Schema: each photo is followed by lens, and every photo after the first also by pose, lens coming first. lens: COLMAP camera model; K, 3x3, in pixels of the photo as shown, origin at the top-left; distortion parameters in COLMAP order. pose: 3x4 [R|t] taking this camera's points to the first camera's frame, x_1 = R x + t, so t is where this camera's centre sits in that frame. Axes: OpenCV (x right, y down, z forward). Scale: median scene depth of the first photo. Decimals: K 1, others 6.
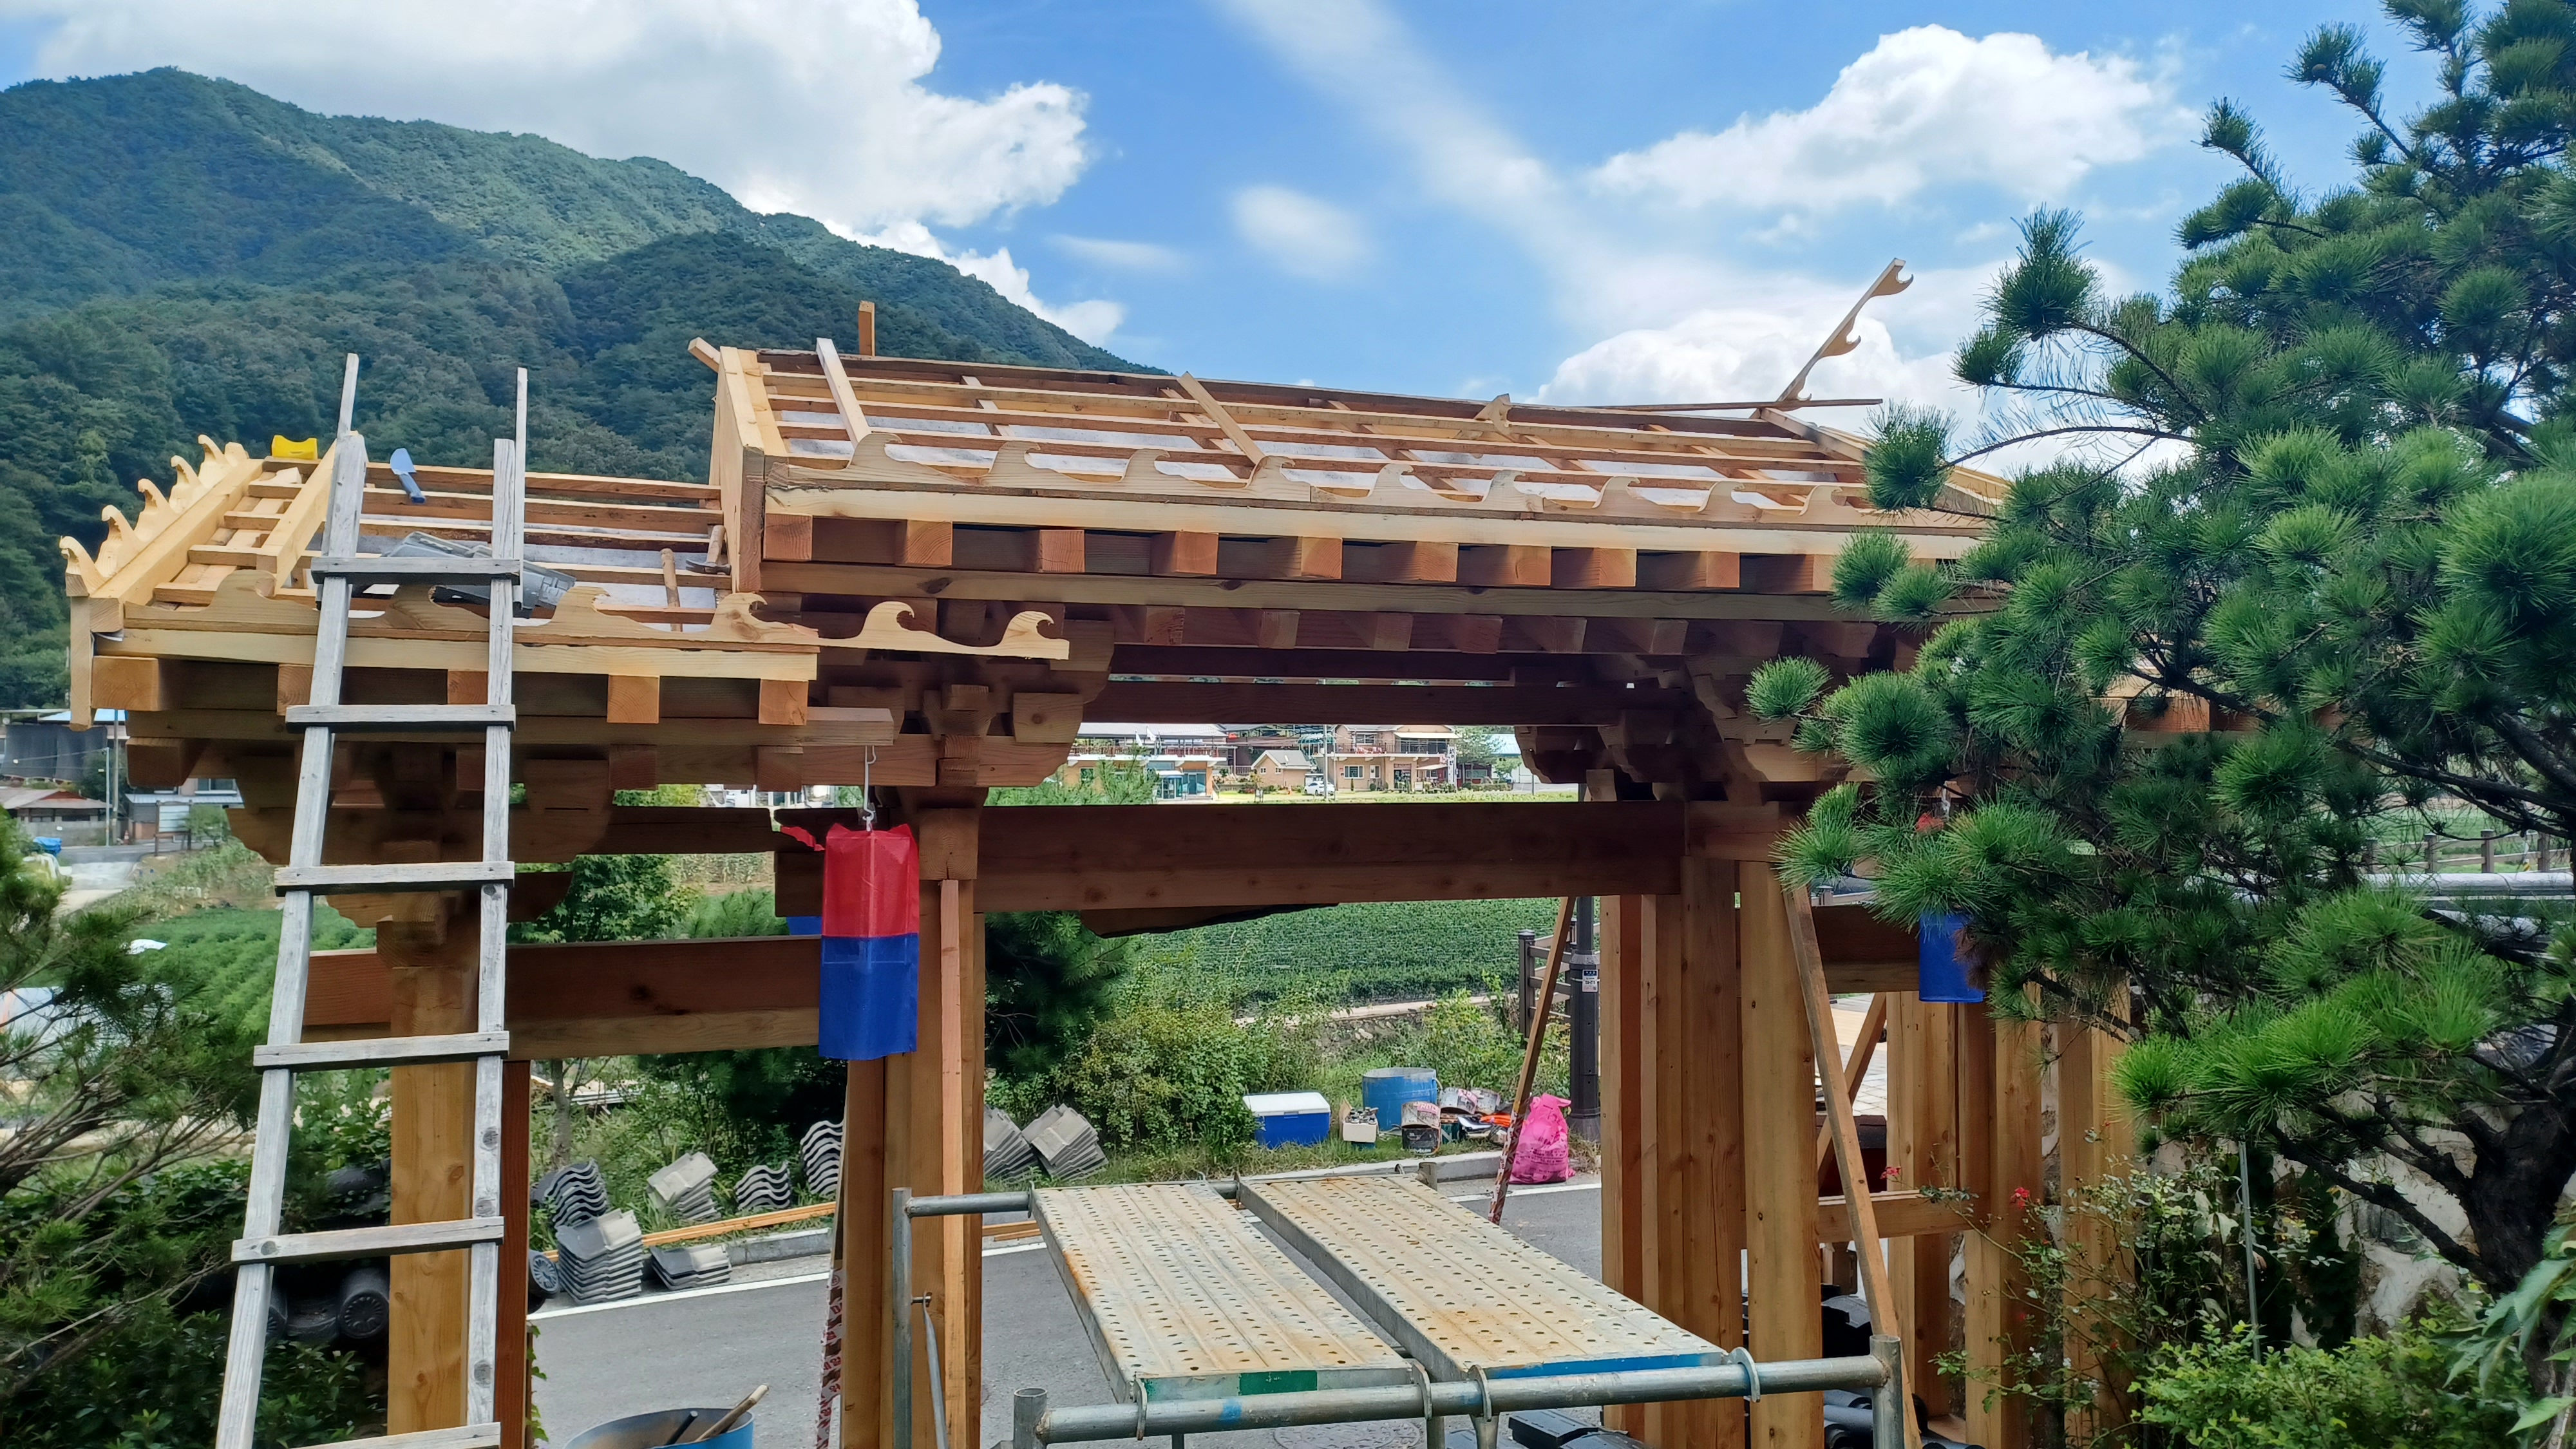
lens RADIAL K [[1937.8, 0, 1296.6], [0, 1937.8, 709.7], [0, 0, 1]] dist [0.059097, -0.038427]
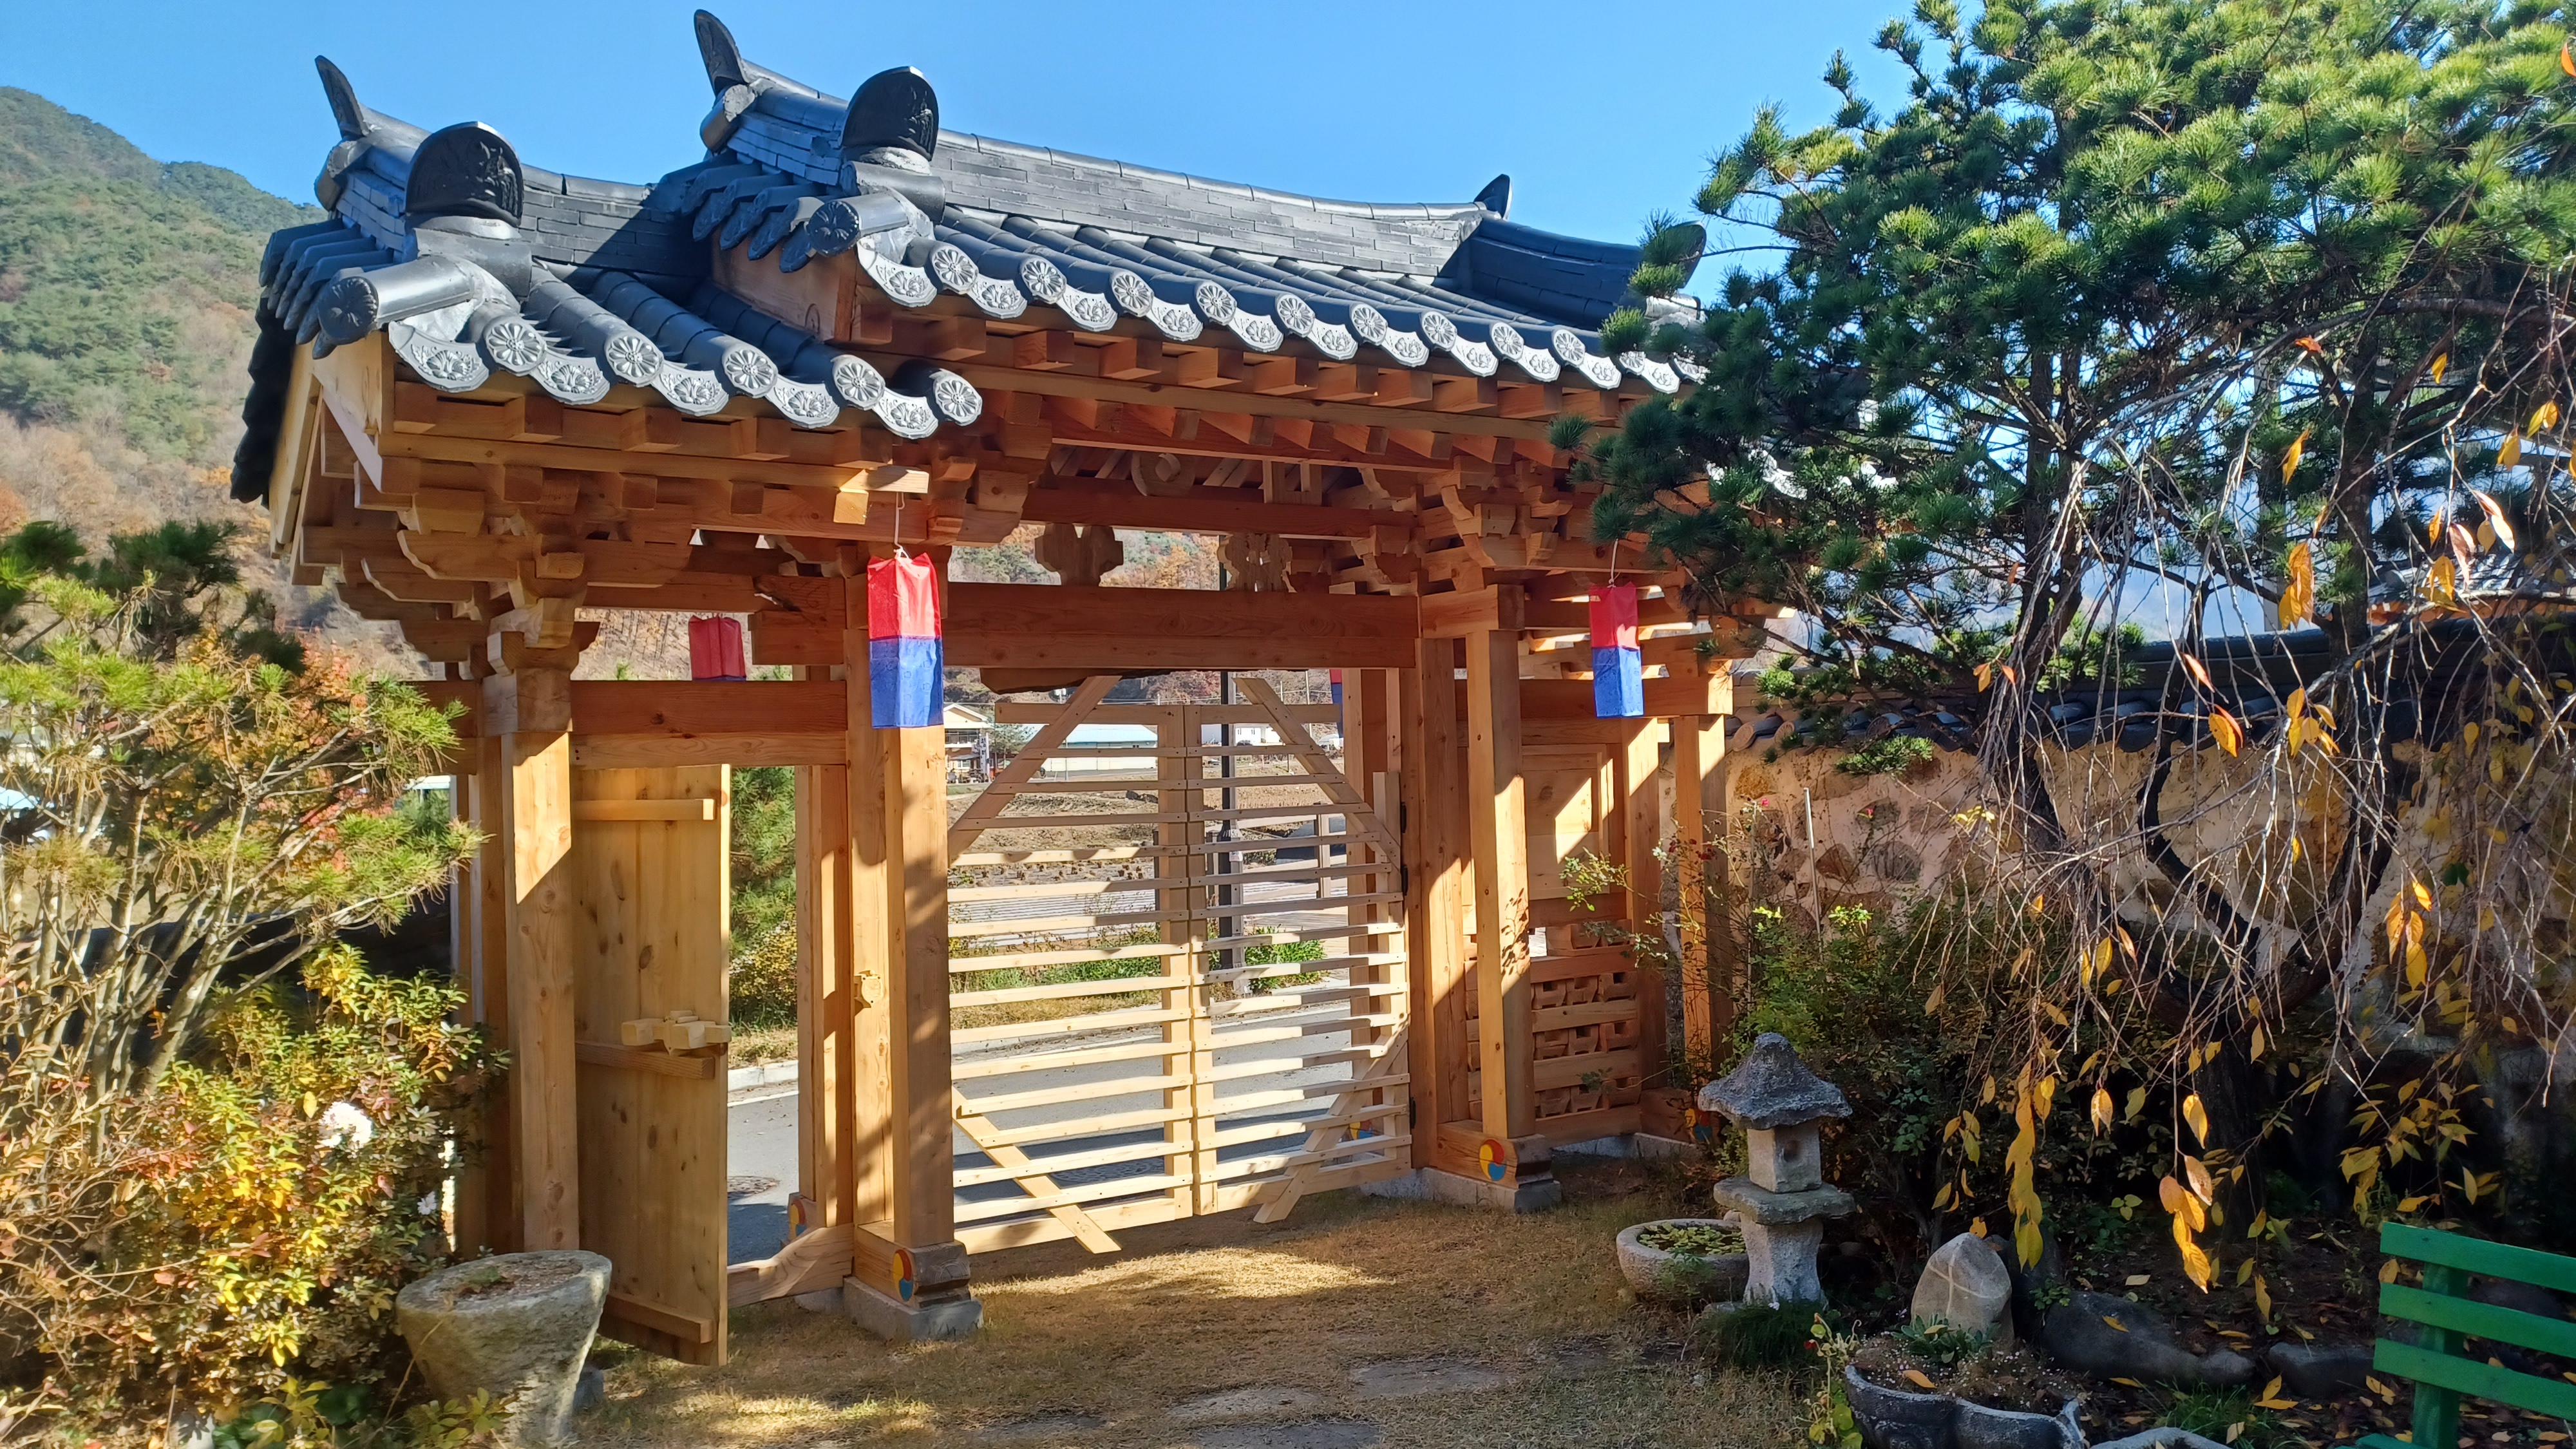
lens RADIAL K [[1937.8, 0, 1296.6], [0, 1937.8, 709.7], [0, 0, 1]] dist [0.059097, -0.038427]
pose [[0.972326, -0.021238, 0.232662, -0.338124], [0.019425, 0.999760, 0.010081, 0.197711], [-0.232820, -0.005283, 0.972505, -0.463174]]
